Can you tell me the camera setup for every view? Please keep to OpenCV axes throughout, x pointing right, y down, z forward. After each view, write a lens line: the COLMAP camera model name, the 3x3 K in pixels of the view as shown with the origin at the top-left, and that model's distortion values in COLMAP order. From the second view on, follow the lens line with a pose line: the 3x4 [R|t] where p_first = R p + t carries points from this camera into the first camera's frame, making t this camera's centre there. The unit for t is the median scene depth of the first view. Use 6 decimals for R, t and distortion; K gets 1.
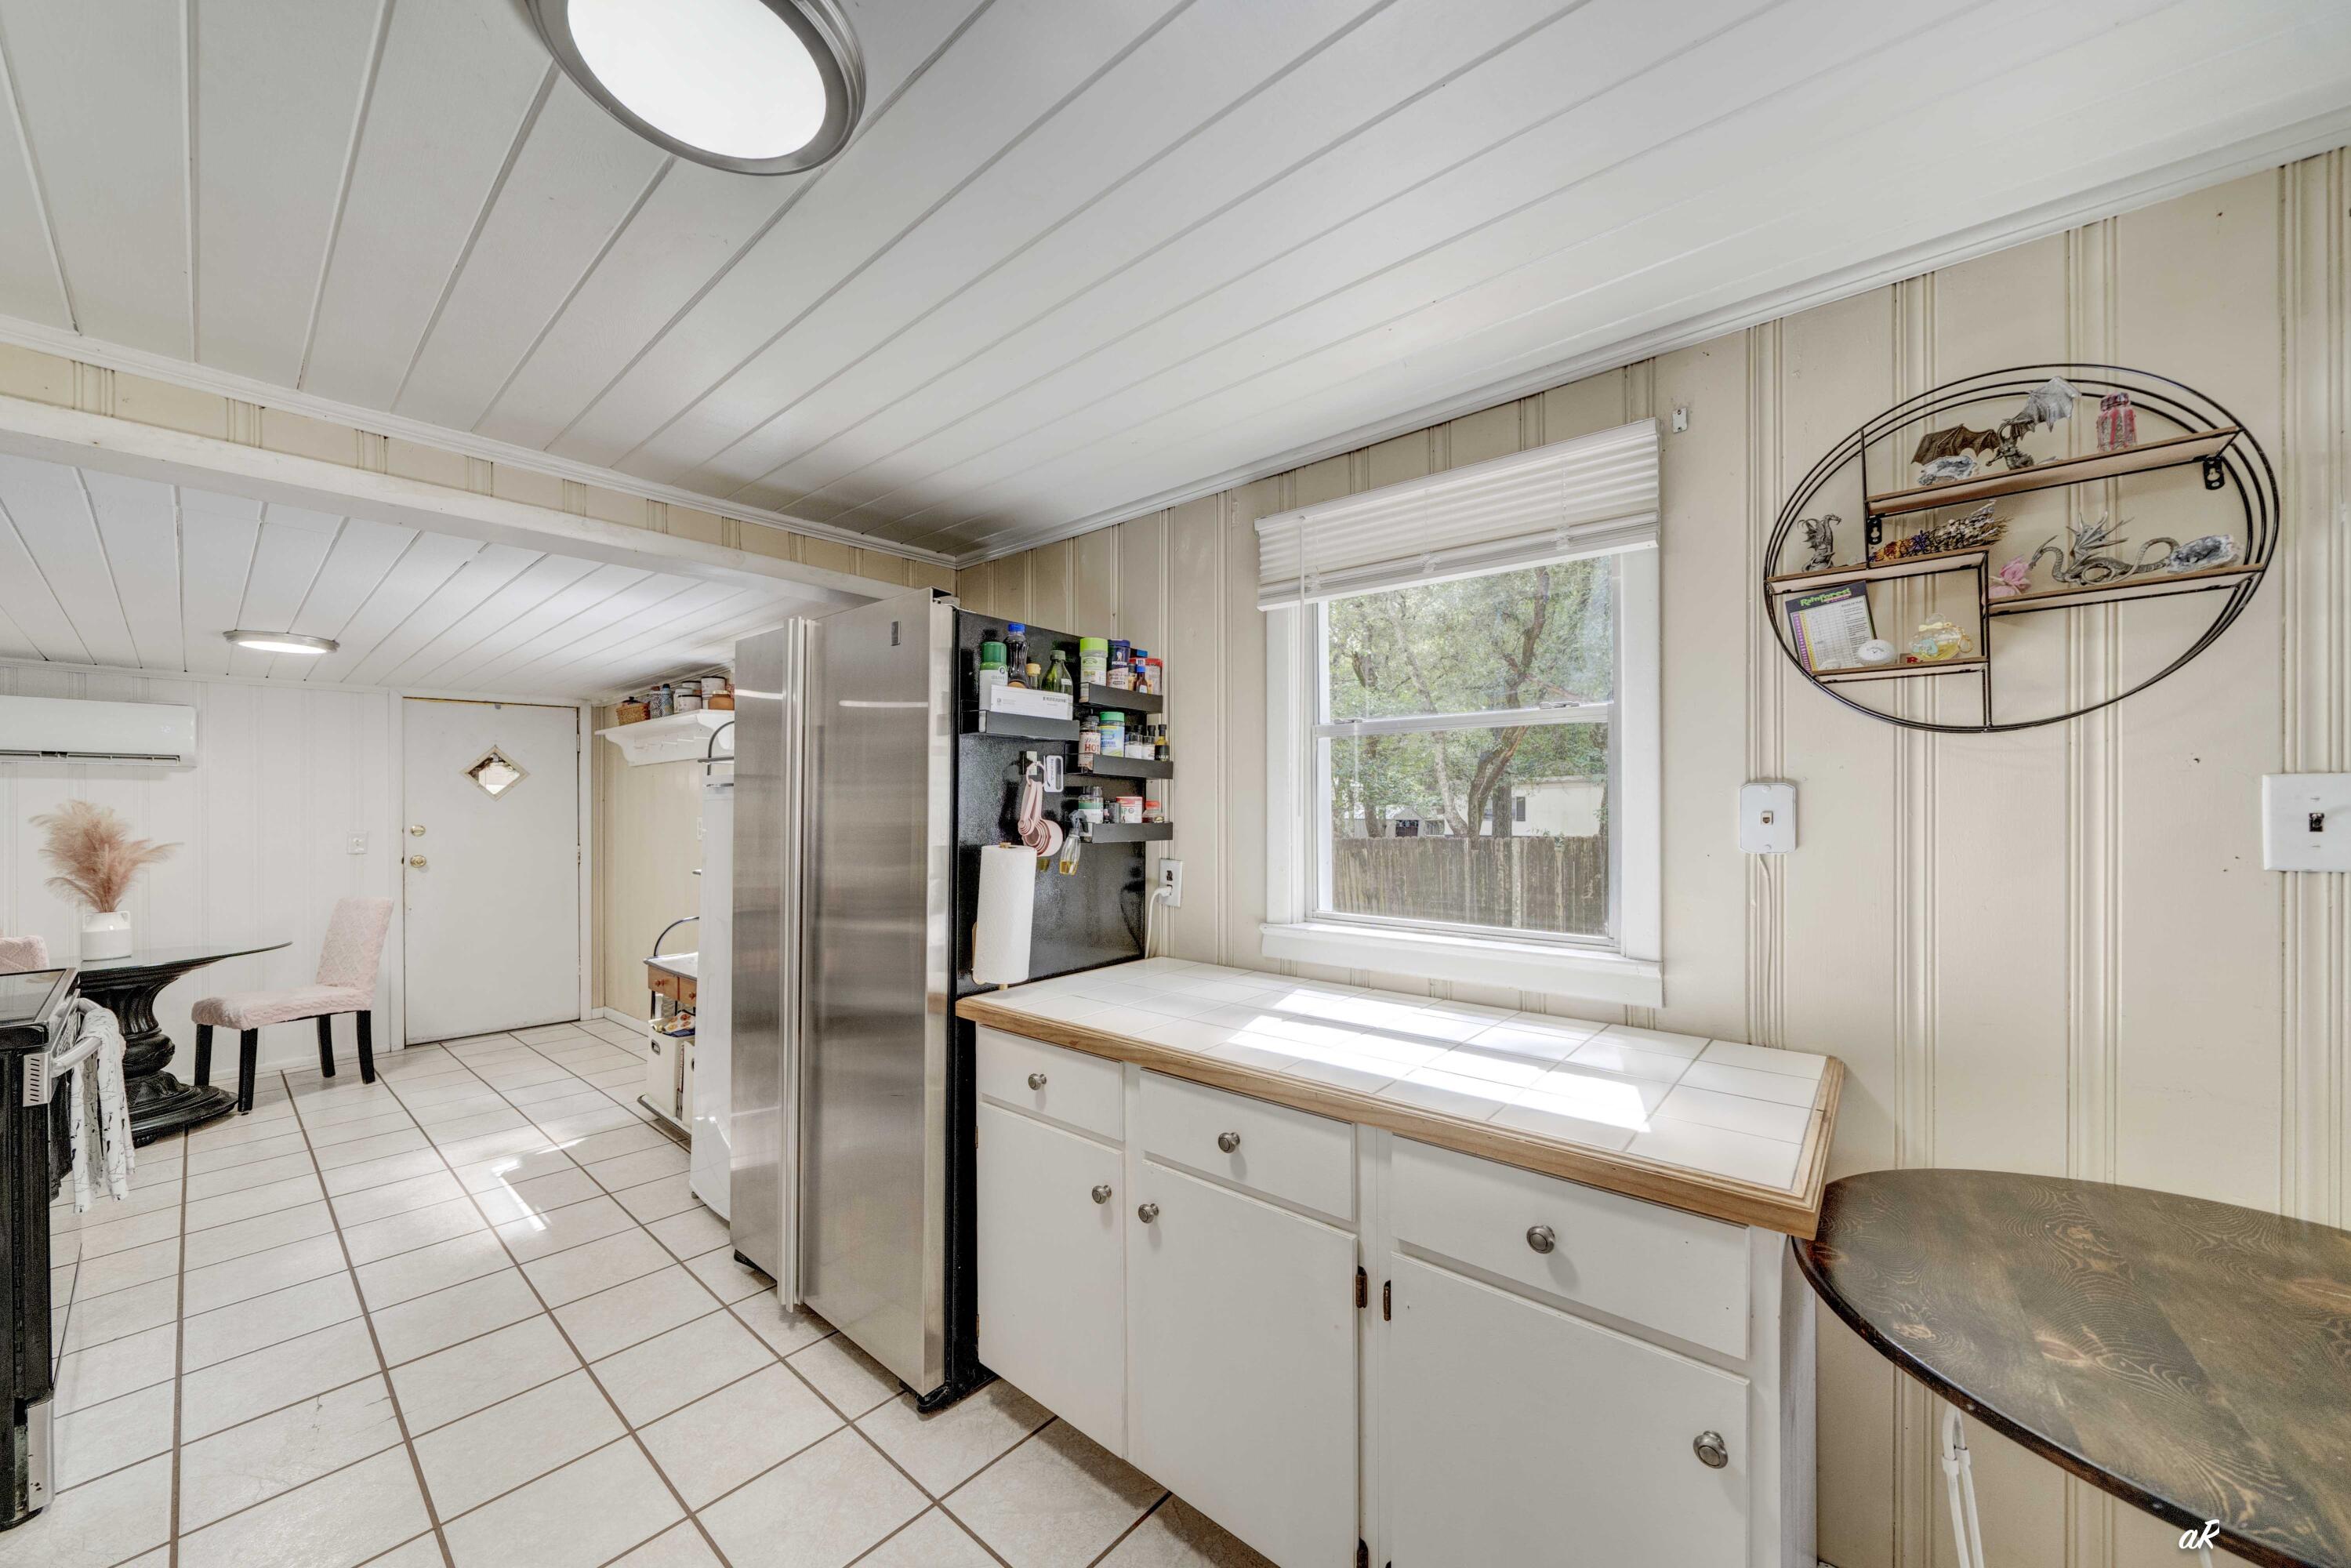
lens RADIAL K [[828.7, 0, 1184.5], [0, 828.7, 802.8], [0, 0, 1]] dist [-0.002710, -0.000393]
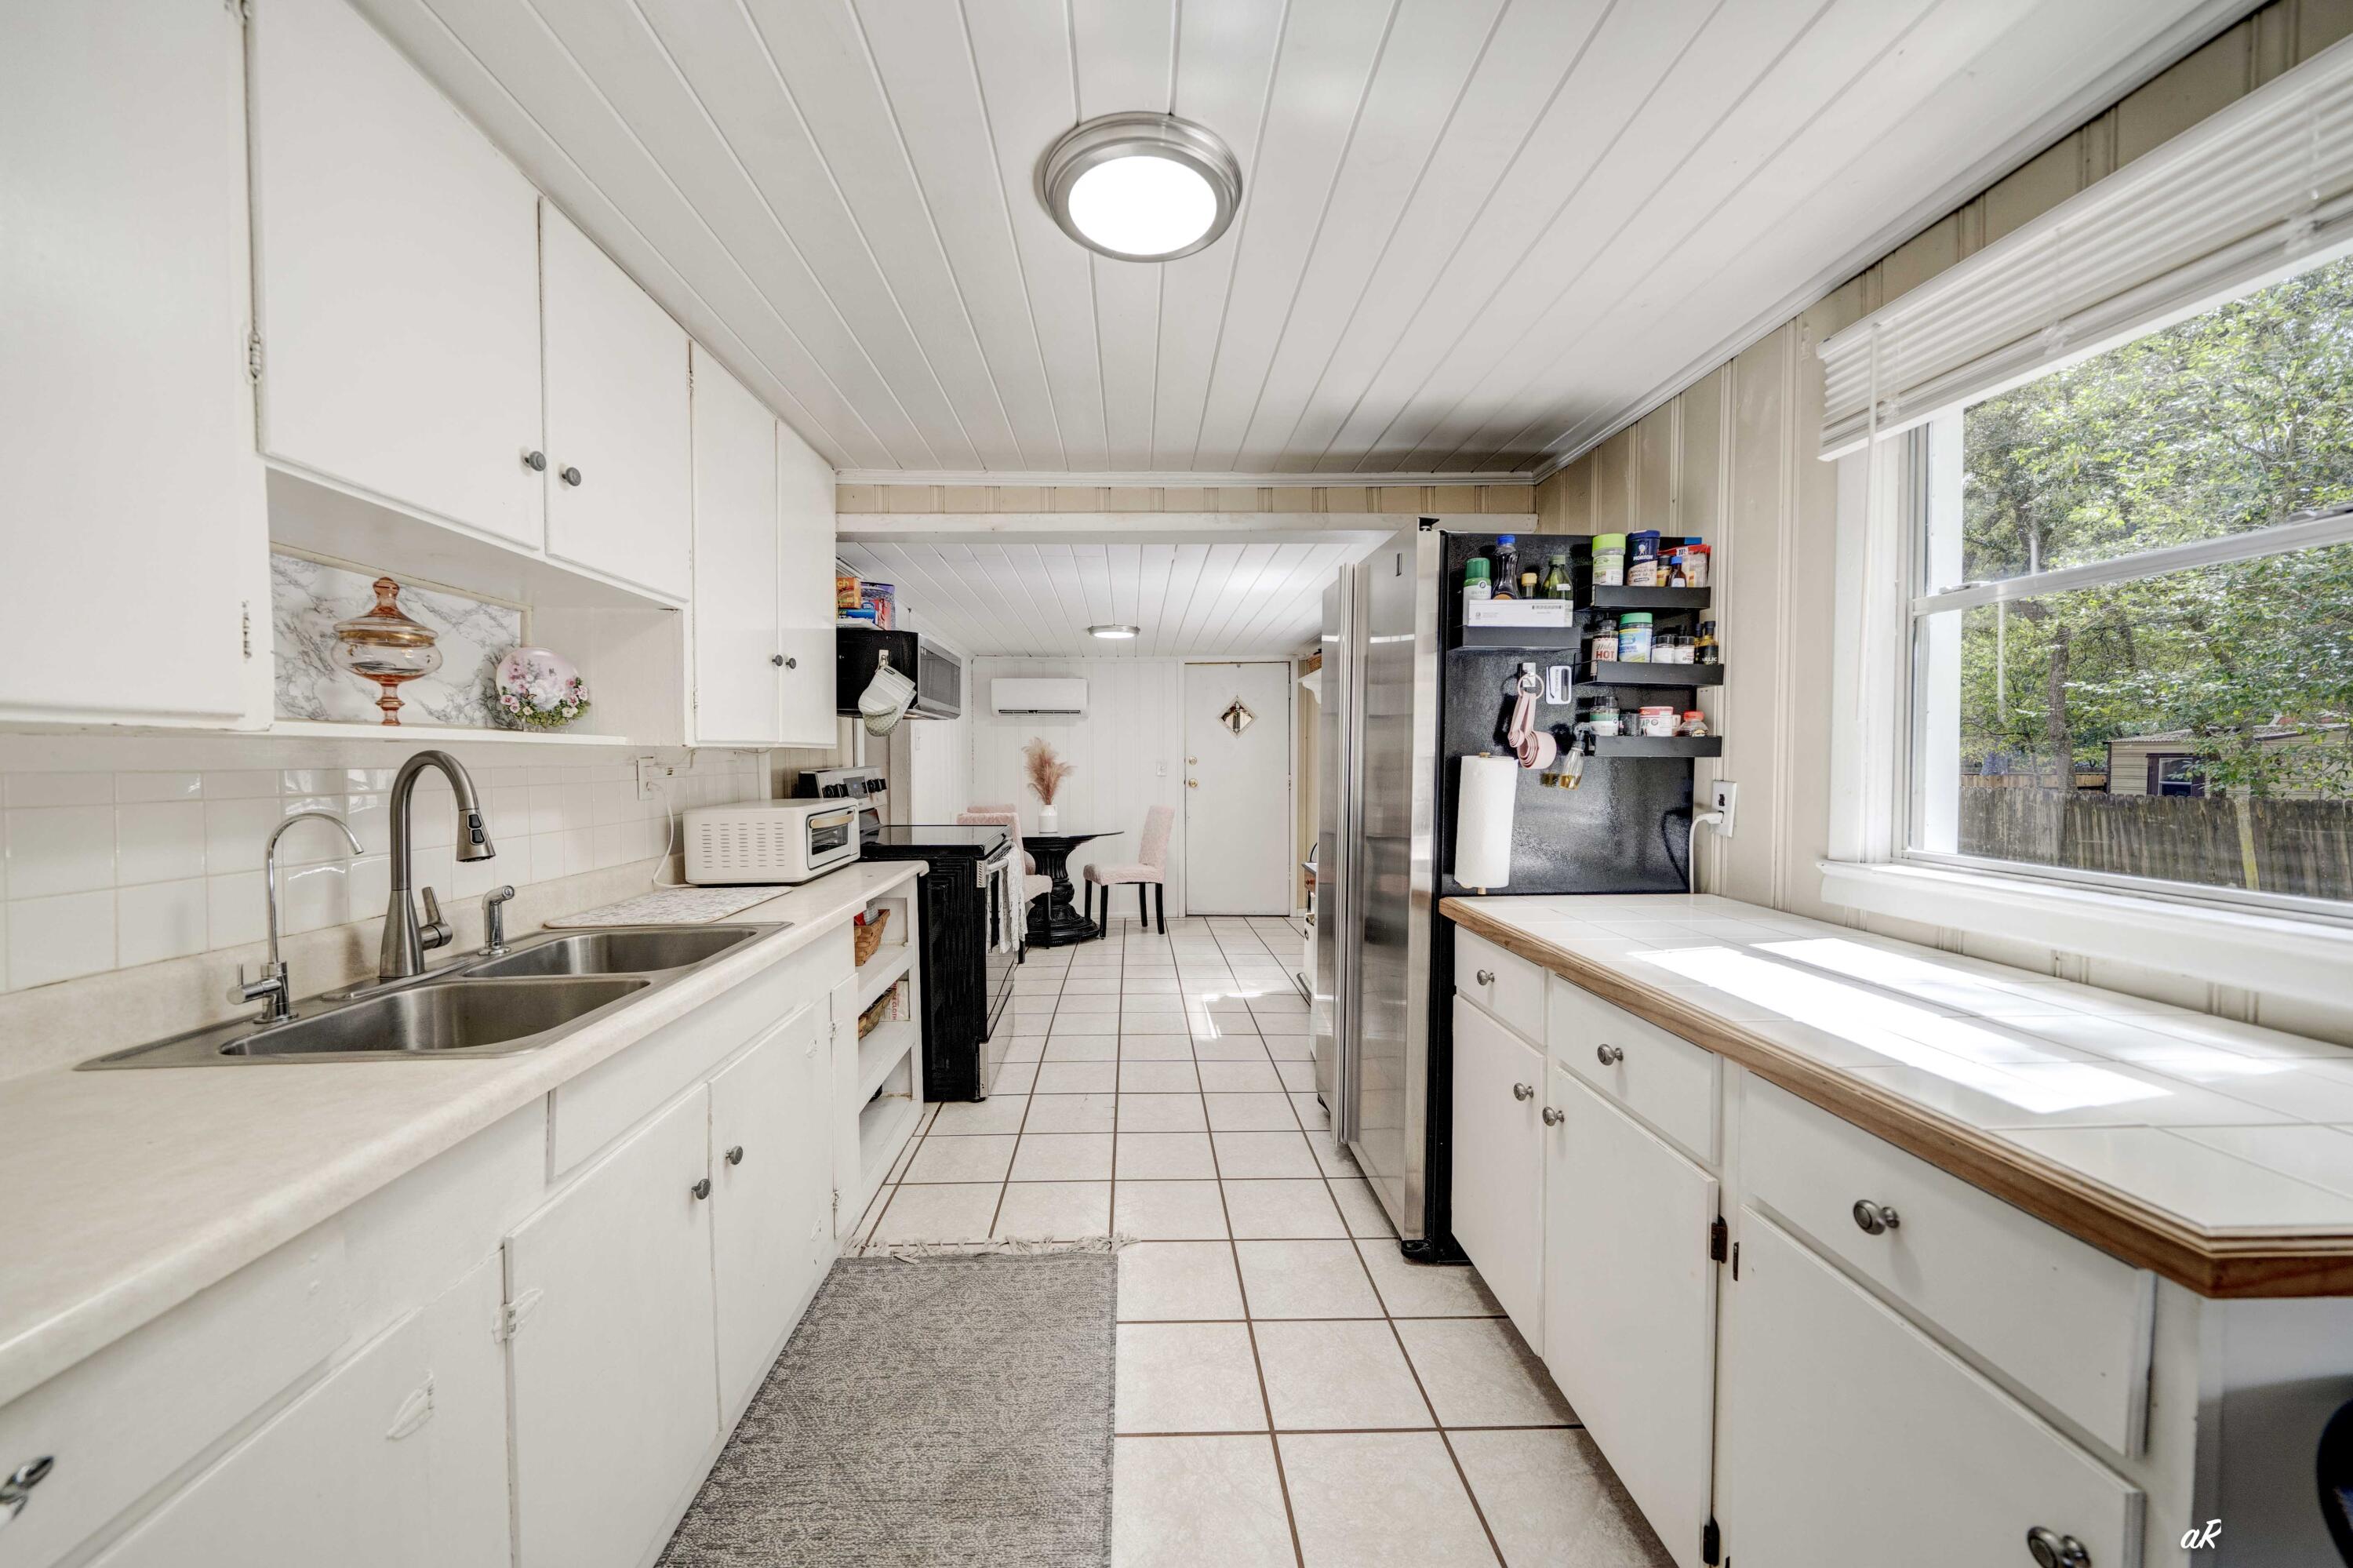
lens RADIAL K [[903.4, 0, 1168.2], [0, 903.4, 782.9], [0, 0, 1]] dist [-0.000151, -0.000088]
pose [[0.660894, 0.024140, -0.750091, 0.324177], [0.001031, 0.999452, 0.033074, 0.042617], [0.750478, -0.022631, 0.660507, -0.035858]]
